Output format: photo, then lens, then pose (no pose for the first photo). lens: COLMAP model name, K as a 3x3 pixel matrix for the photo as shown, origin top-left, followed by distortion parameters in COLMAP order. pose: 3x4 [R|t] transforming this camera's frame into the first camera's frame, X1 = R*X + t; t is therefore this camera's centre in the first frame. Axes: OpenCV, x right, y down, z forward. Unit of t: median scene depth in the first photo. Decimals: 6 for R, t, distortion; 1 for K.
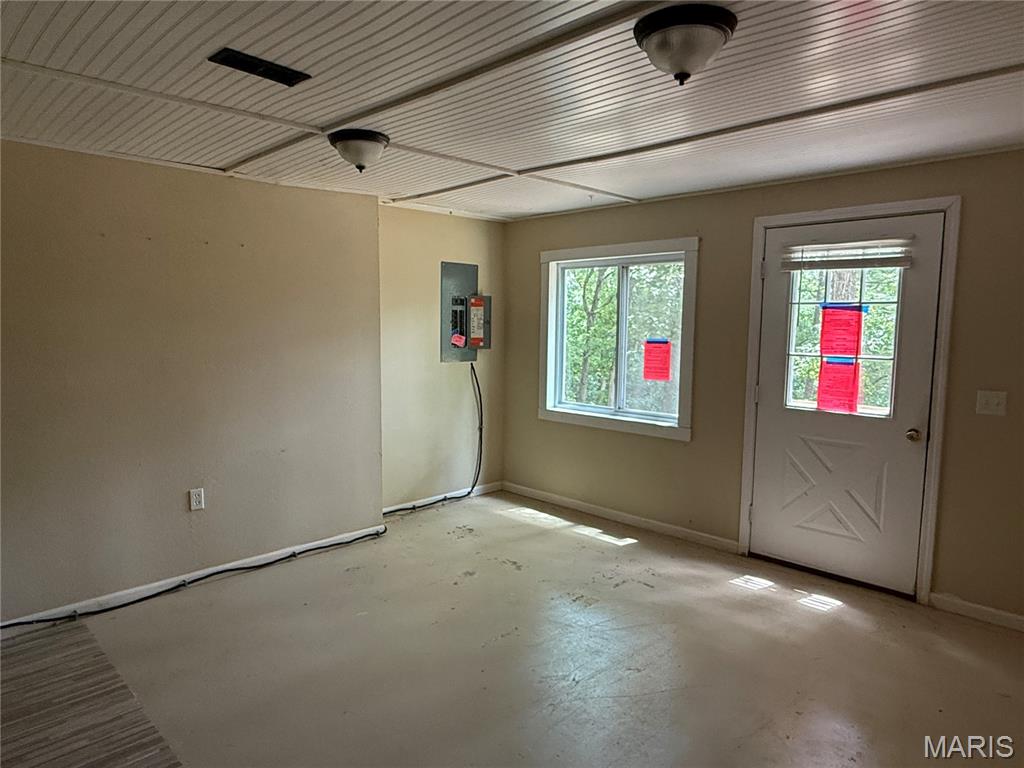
lens RADIAL K [[644.7, 0, 512.0], [0, 644.7, 384.0], [0, 0, 1]] dist [0.000233, 0.000199]
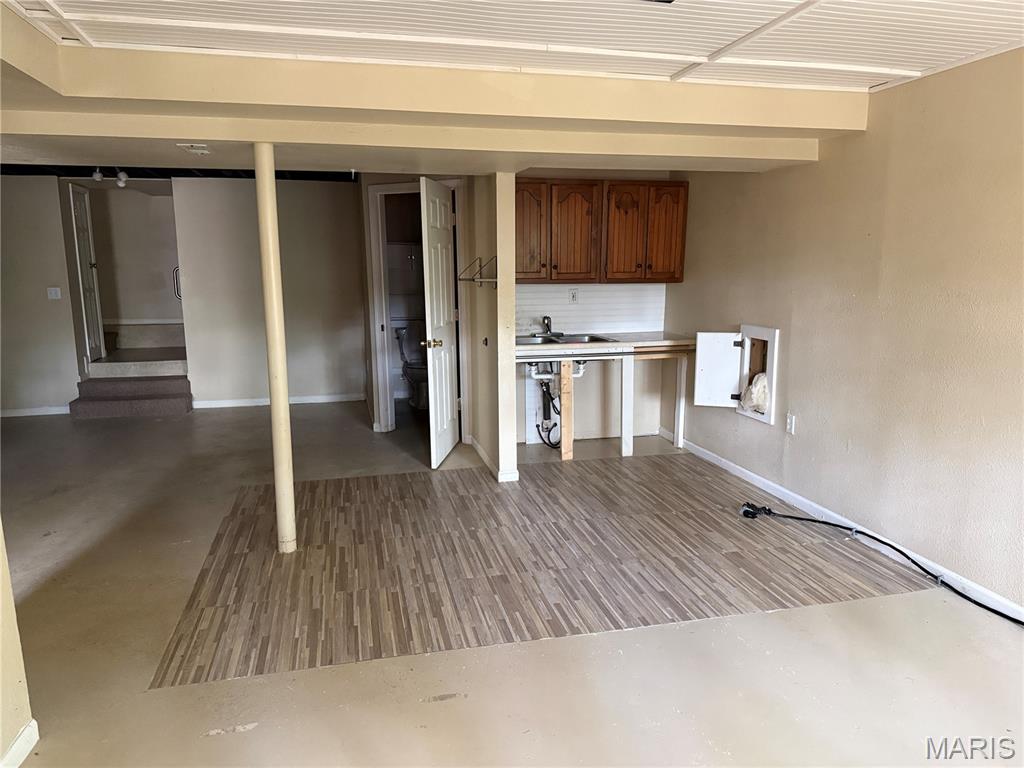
lens RADIAL K [[716.3, 0, 512.0], [0, 716.3, 384.0], [0, 0, 1]] dist [0.110896, -0.139953]
pose [[-0.526215, 0.144127, -0.838048, 0.583635], [-0.084435, 0.971805, 0.220148, -0.113041], [0.846149, 0.186606, -0.499209, 1.141874]]
